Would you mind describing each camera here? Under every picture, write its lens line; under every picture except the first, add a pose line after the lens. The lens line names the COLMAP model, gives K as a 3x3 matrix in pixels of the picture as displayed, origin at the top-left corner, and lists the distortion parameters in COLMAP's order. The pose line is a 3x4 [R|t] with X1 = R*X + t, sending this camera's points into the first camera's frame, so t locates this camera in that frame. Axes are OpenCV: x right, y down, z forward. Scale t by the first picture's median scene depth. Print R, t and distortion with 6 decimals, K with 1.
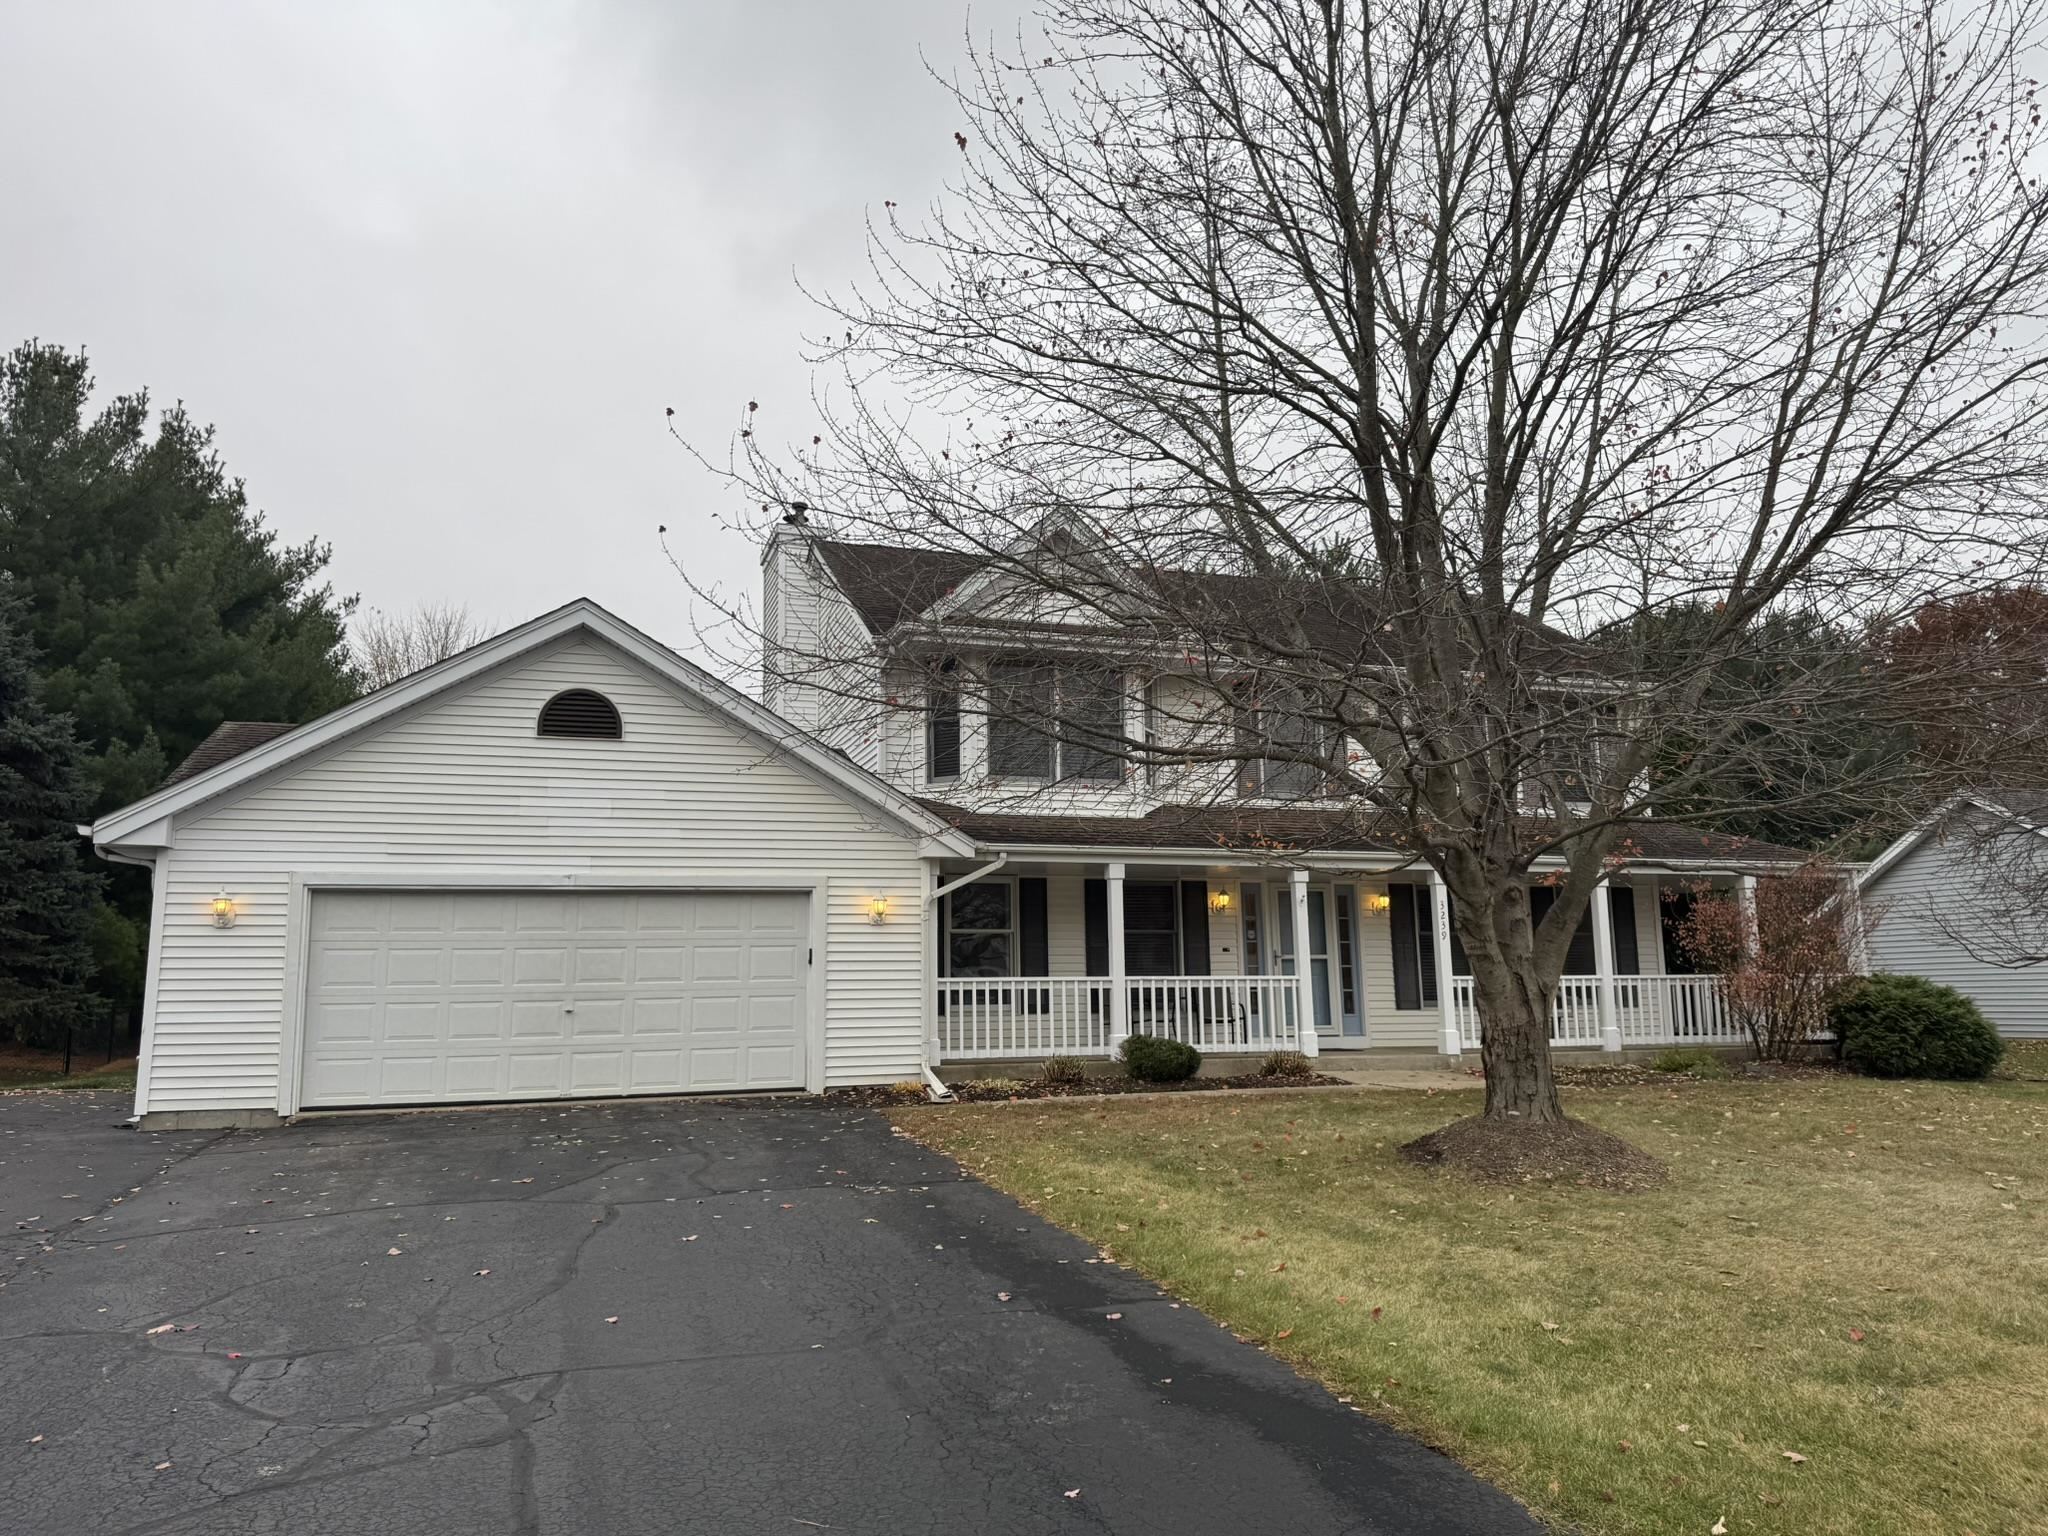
lens RADIAL K [[1442.7, 0, 1028.7], [0, 1442.7, 759.5], [0, 0, 1]] dist [0.062785, -0.062721]
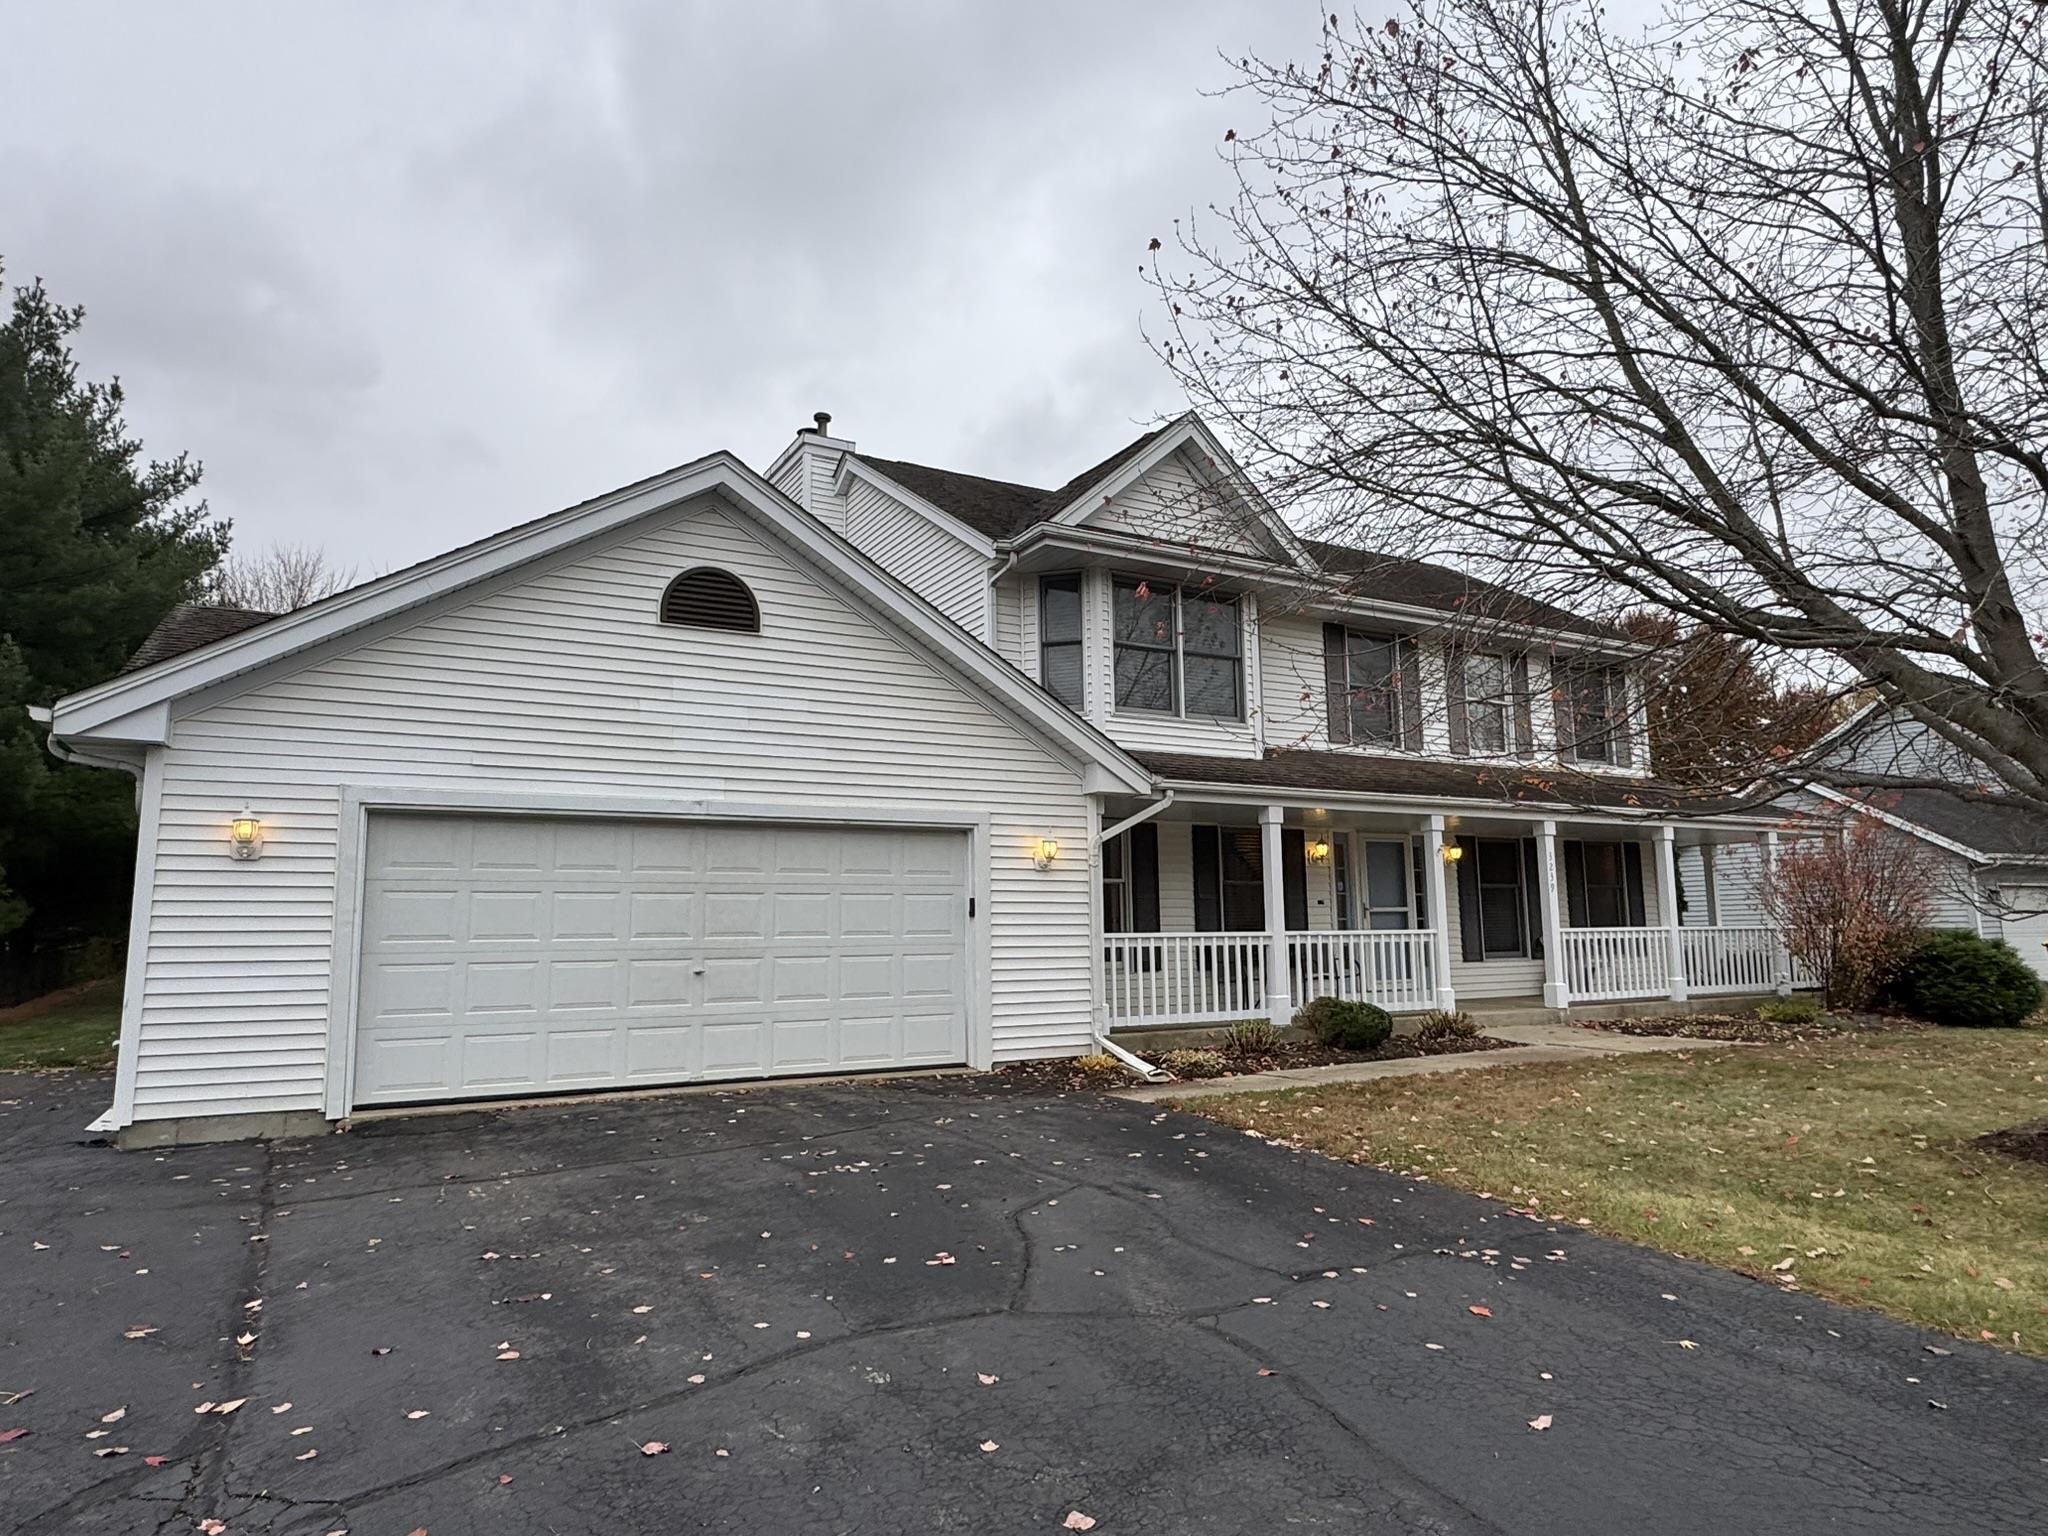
lens RADIAL K [[1245.0, 0, 1033.6], [0, 1245.0, 758.6], [0, 0, 1]] dist [-0.000294, -0.001688]
pose [[0.980689, 0.026865, 0.193720, -0.250698], [-0.028832, 0.999557, 0.007344, 0.043095], [-0.193437, -0.012787, 0.981029, 0.281310]]
